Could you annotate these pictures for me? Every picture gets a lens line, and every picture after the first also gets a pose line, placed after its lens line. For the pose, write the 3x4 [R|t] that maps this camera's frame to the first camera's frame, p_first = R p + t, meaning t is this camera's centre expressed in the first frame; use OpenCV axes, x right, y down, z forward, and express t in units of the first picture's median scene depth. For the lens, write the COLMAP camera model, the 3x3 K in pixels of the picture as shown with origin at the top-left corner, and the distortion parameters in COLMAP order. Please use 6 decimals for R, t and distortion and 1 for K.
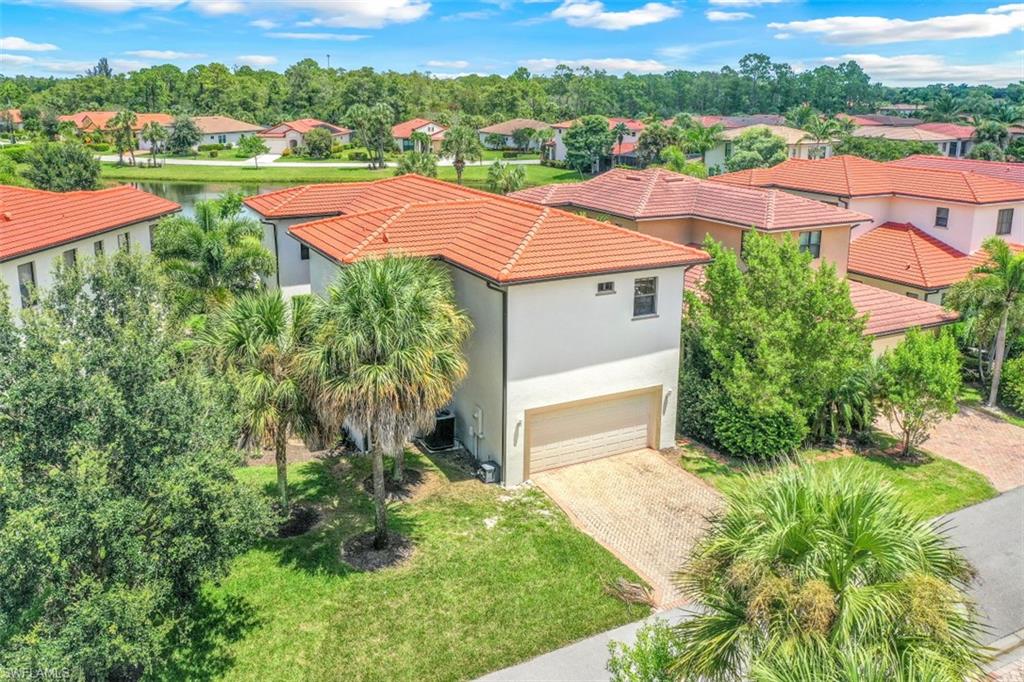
lens RADIAL K [[826.8, 0, 495.3], [0, 826.8, 340.6], [0, 0, 1]] dist [-0.002189, -0.000581]
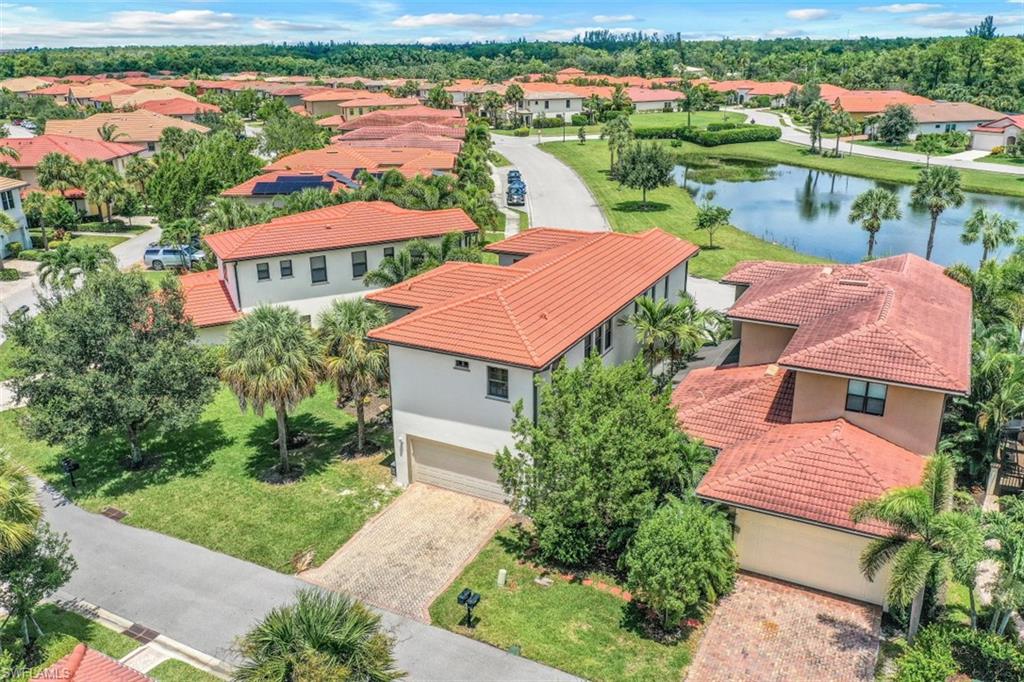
lens RADIAL K [[826.8, 0, 495.3], [0, 826.8, 340.6], [0, 0, 1]] dist [-0.002189, -0.000581]
pose [[0.565532, 0.258462, -0.783180, 1.106627], [-0.218724, 0.962623, 0.159741, -0.302691], [0.795194, 0.080962, 0.600925, 0.268880]]
